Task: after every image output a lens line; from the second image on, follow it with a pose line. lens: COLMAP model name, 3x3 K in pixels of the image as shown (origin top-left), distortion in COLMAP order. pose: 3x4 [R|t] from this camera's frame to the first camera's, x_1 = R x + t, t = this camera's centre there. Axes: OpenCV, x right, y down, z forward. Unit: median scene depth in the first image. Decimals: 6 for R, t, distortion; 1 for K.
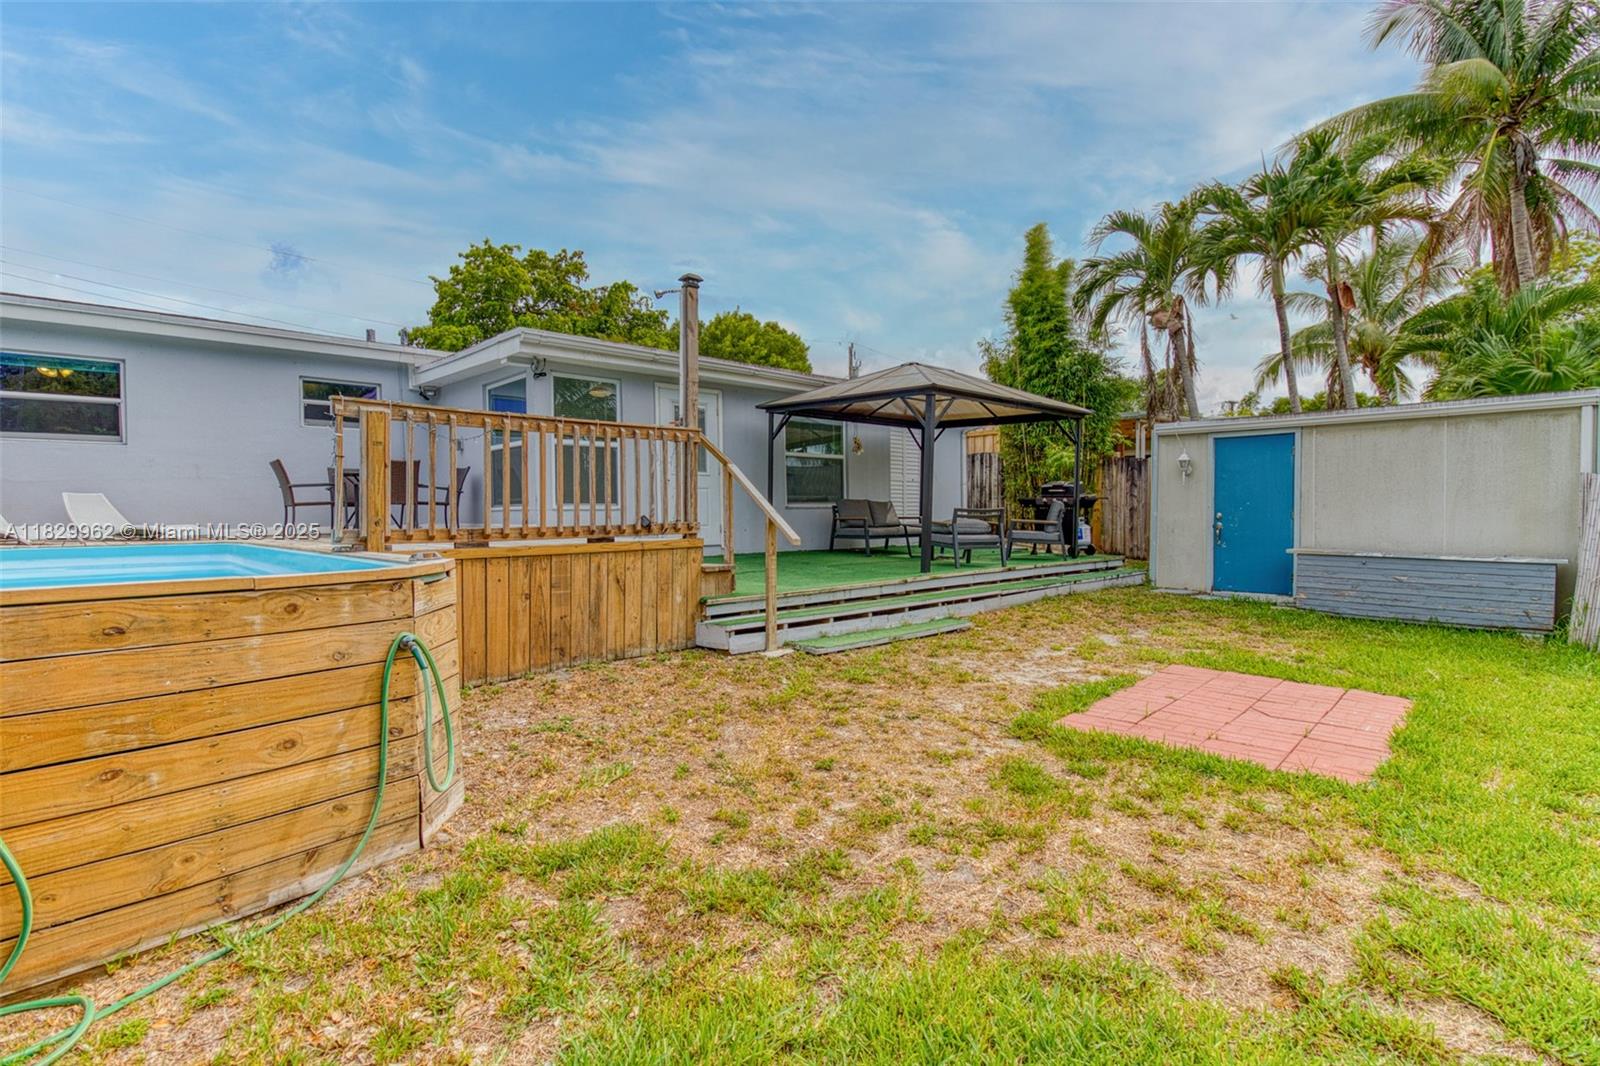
lens RADIAL K [[750.1, 0, 792.9], [0, 750.1, 525.1], [0, 0, 1]] dist [0.003314, 0.000021]
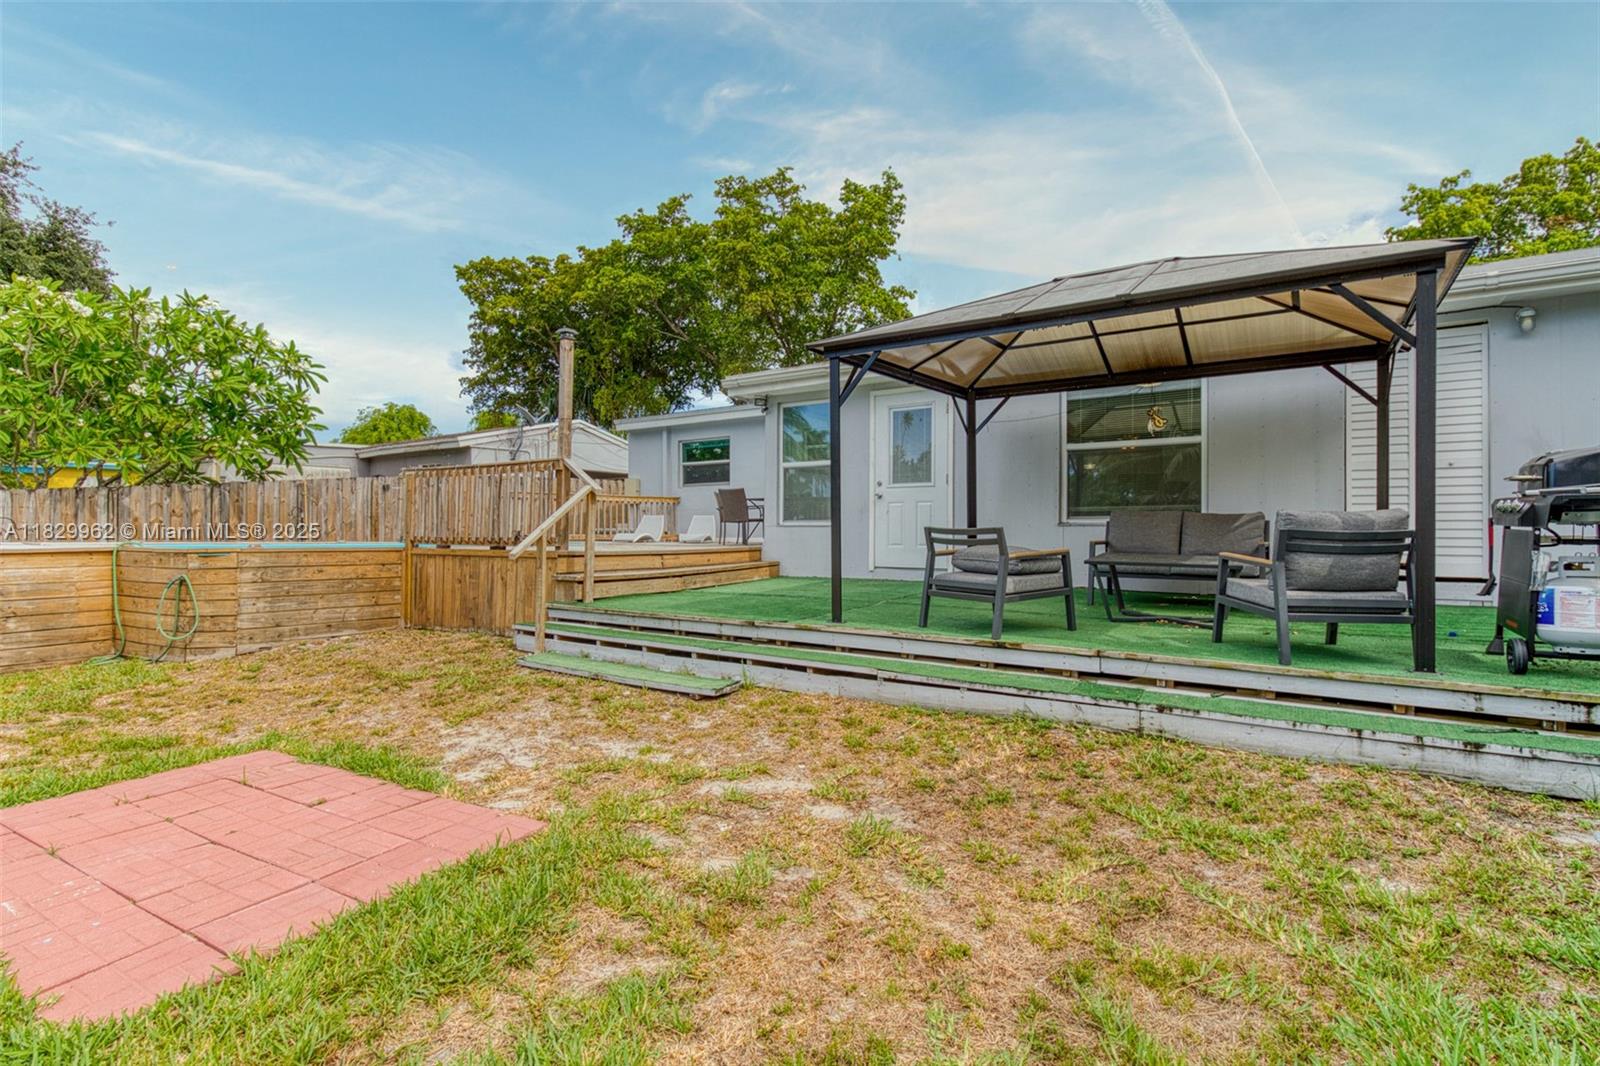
lens RADIAL K [[750.1, 0, 792.9], [0, 750.1, 525.1], [0, 0, 1]] dist [0.003314, 0.000021]
pose [[0.238268, 0.002425, -0.971196, 0.956590], [-0.023344, 0.999722, -0.003231, -0.023578], [0.970919, 0.023441, 0.238258, 0.931338]]
